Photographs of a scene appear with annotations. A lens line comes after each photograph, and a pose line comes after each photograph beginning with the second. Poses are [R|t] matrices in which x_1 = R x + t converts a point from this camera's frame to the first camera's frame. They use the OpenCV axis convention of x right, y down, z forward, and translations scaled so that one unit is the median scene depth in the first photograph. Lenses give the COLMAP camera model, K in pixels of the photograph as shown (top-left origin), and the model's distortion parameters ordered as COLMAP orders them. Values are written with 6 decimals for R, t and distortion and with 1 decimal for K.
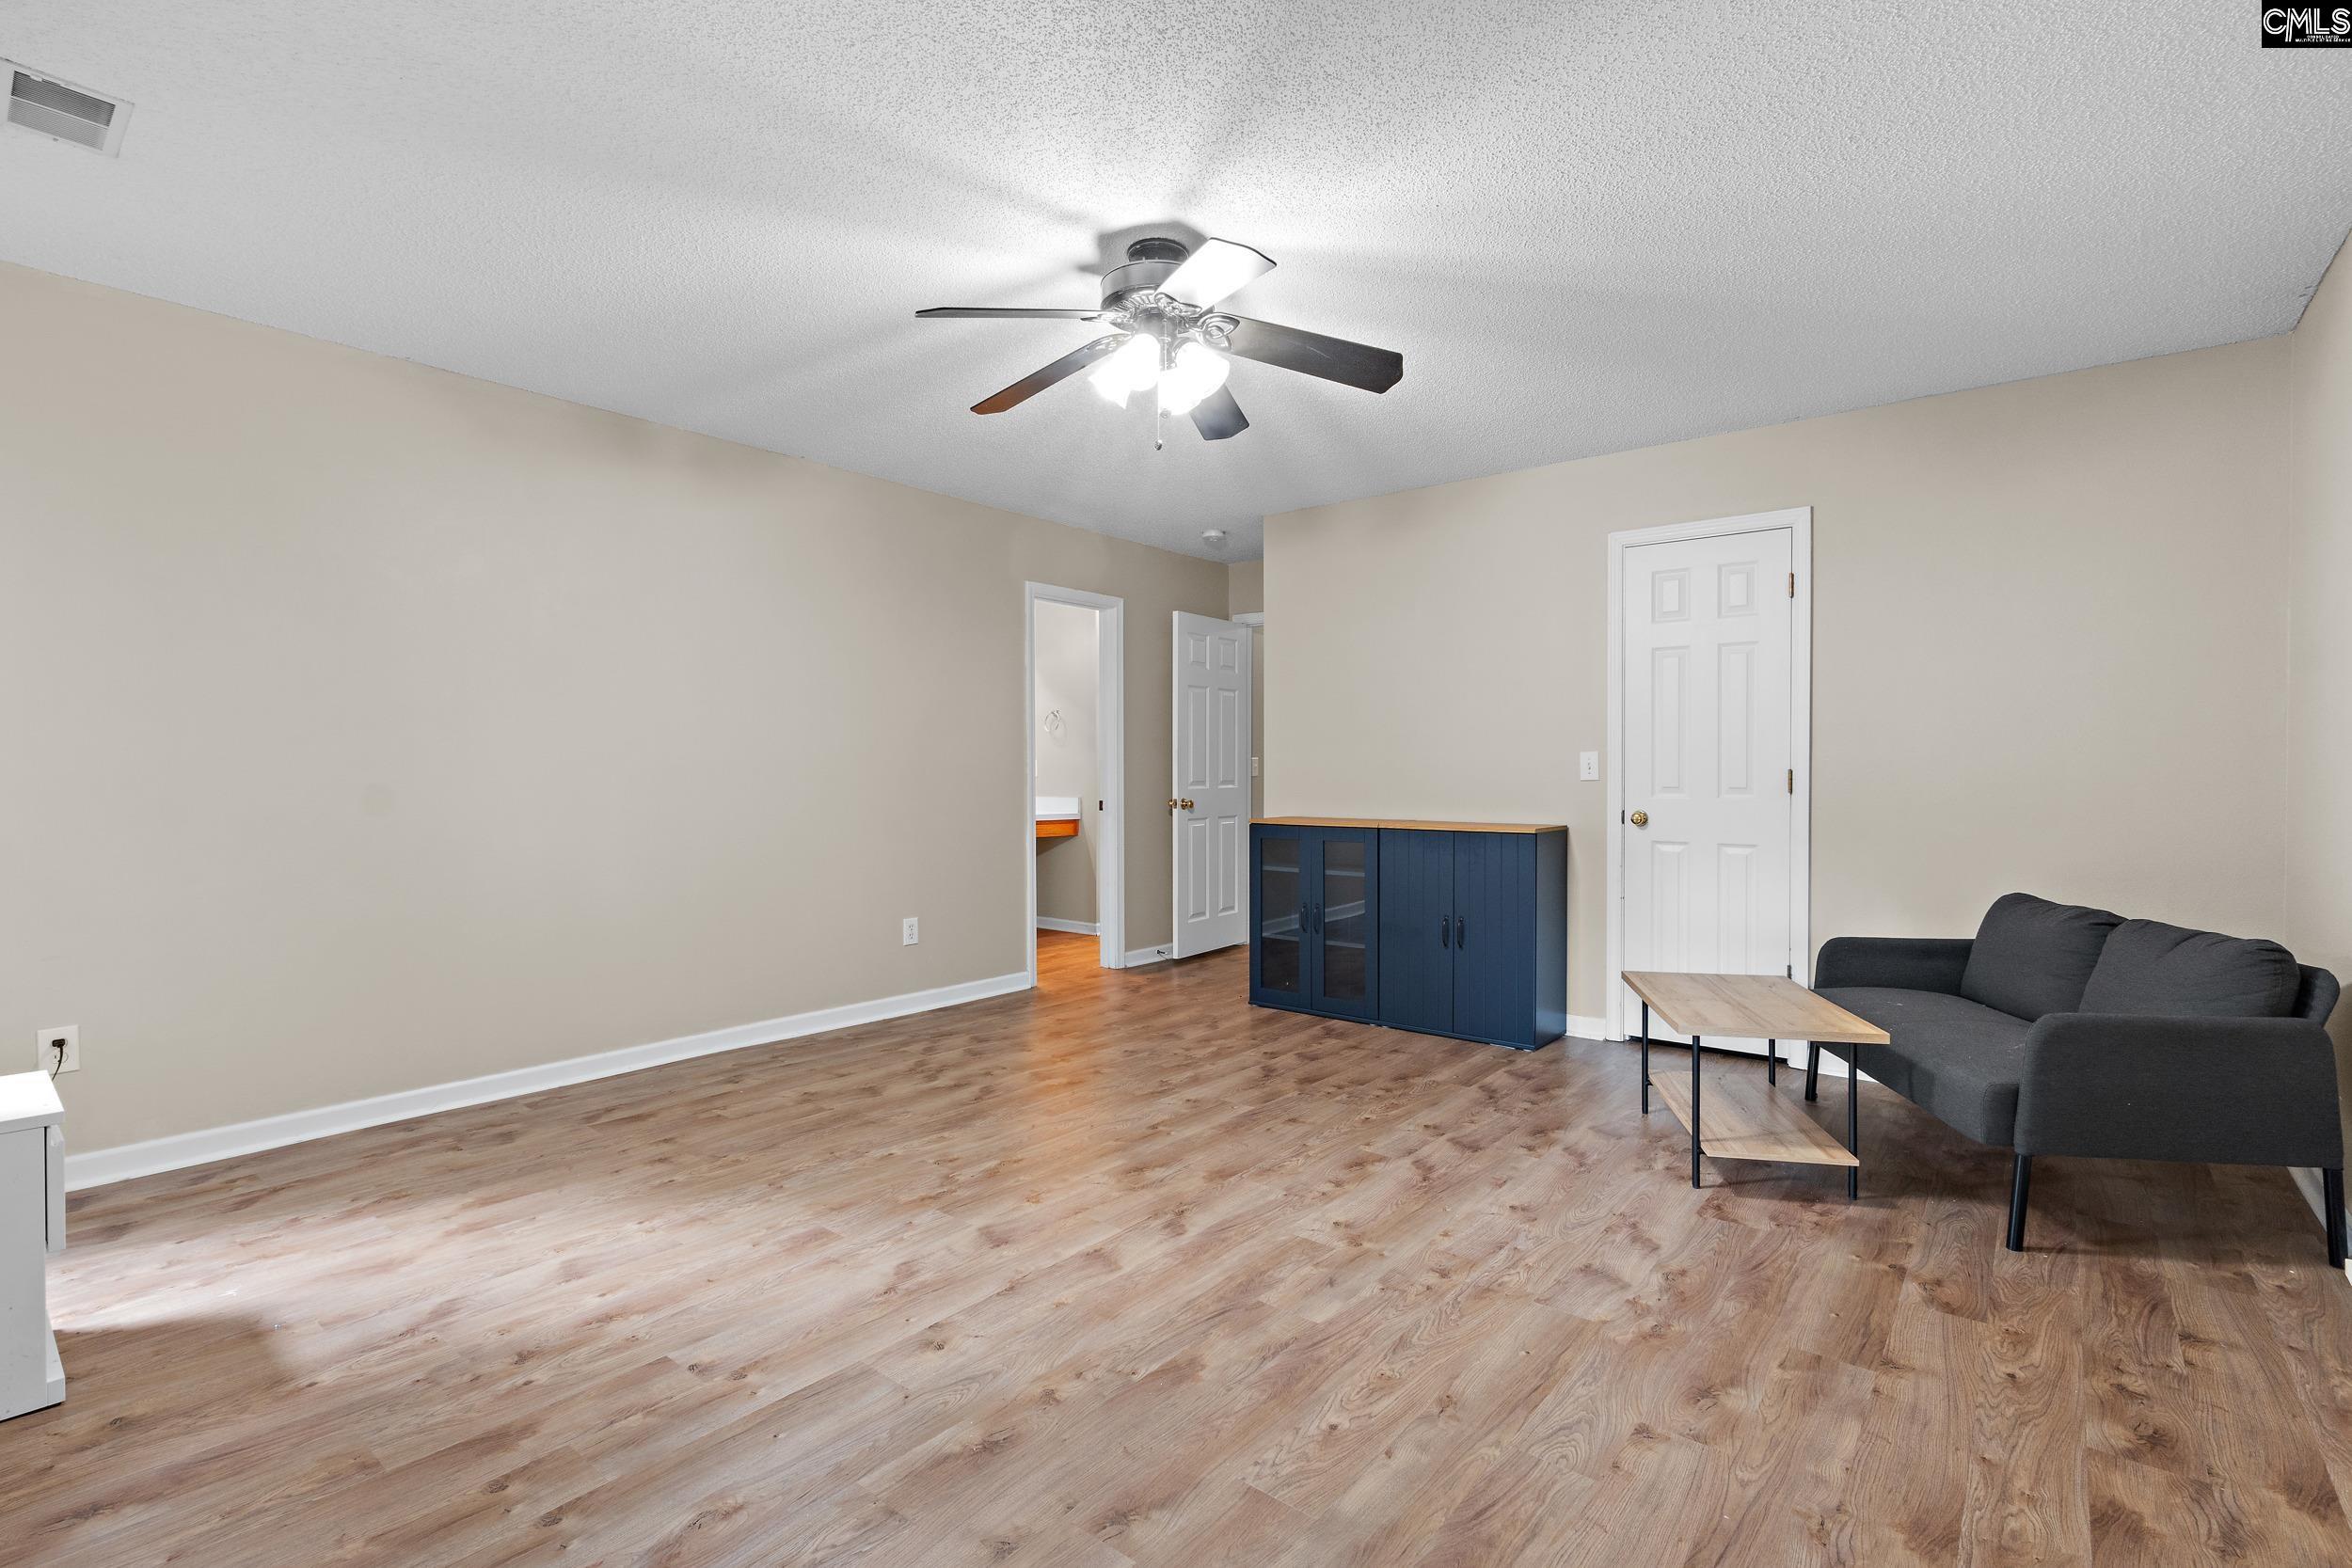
lens RADIAL K [[1081.3, 0, 1175.6], [0, 1081.3, 780.0], [0, 0, 1]] dist [-0.000732, 0.000190]
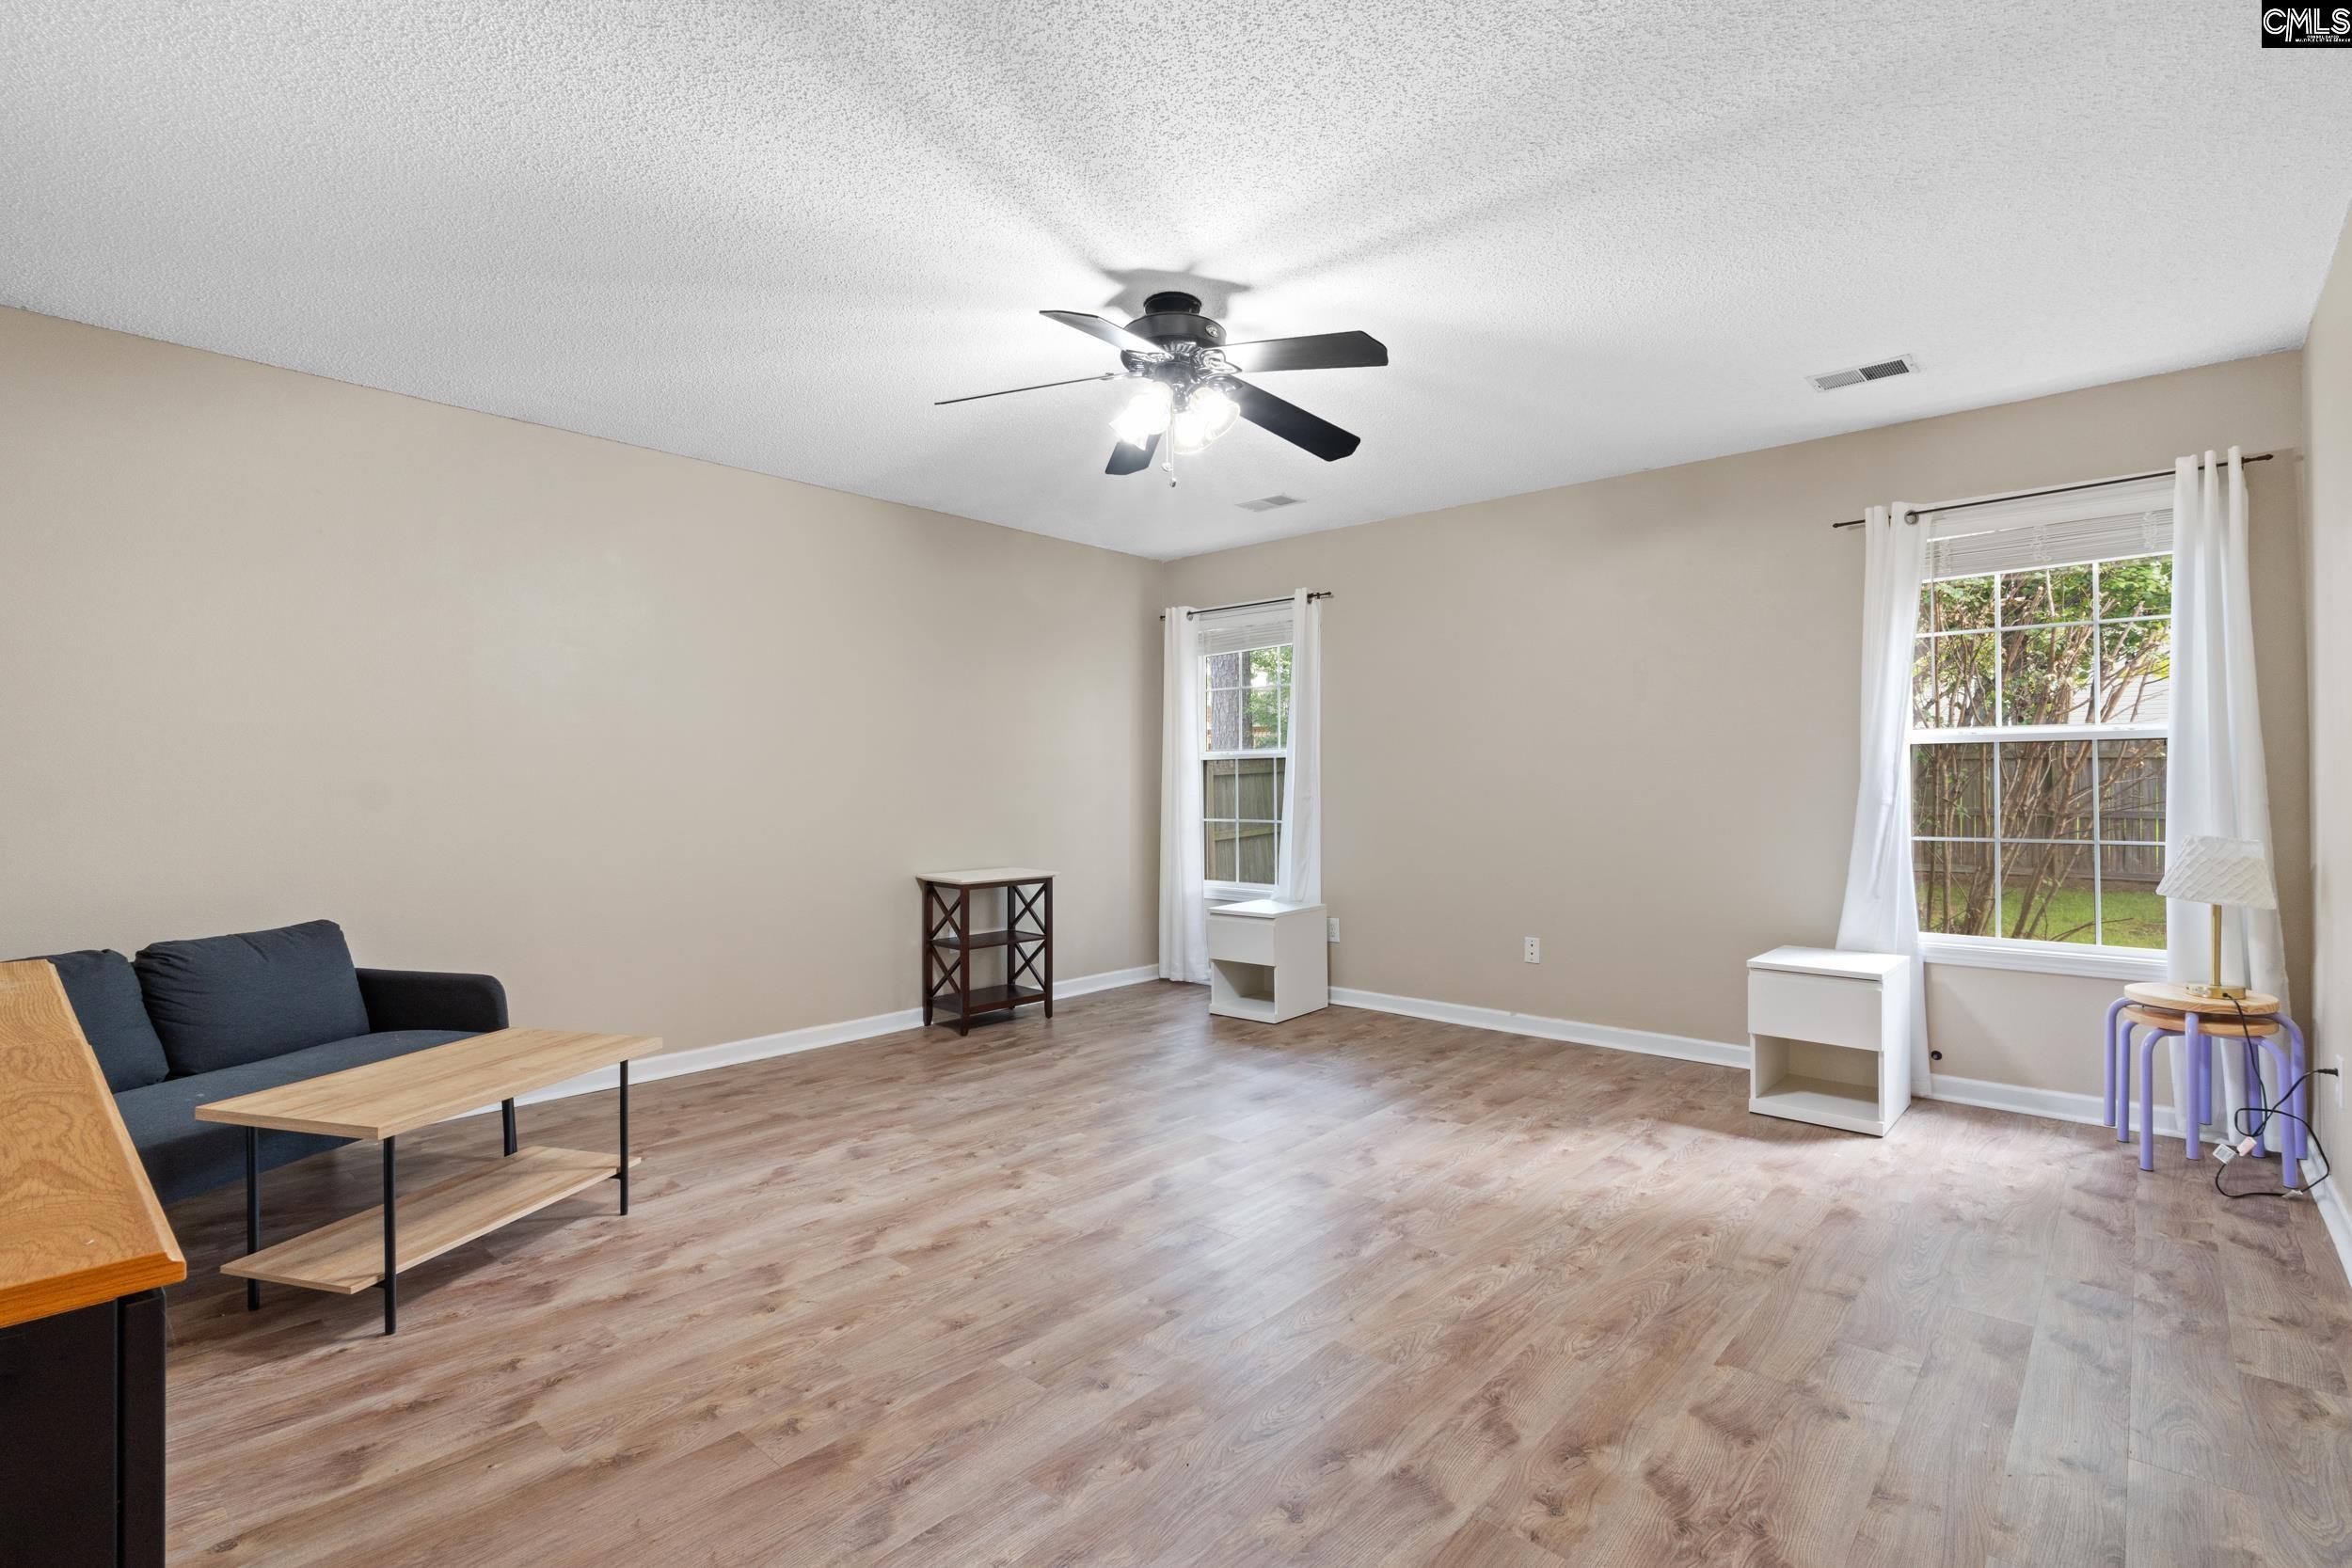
lens RADIAL K [[1081.3, 0, 1176.7], [0, 1081.3, 784.3], [0, 0, 1]] dist [-0.000732, 0.000190]
pose [[-0.998871, 0.002353, 0.047450, -0.065270], [0.002750, 0.999962, 0.008303, -0.019051], [-0.047429, 0.008424, -0.998839, 1.941812]]
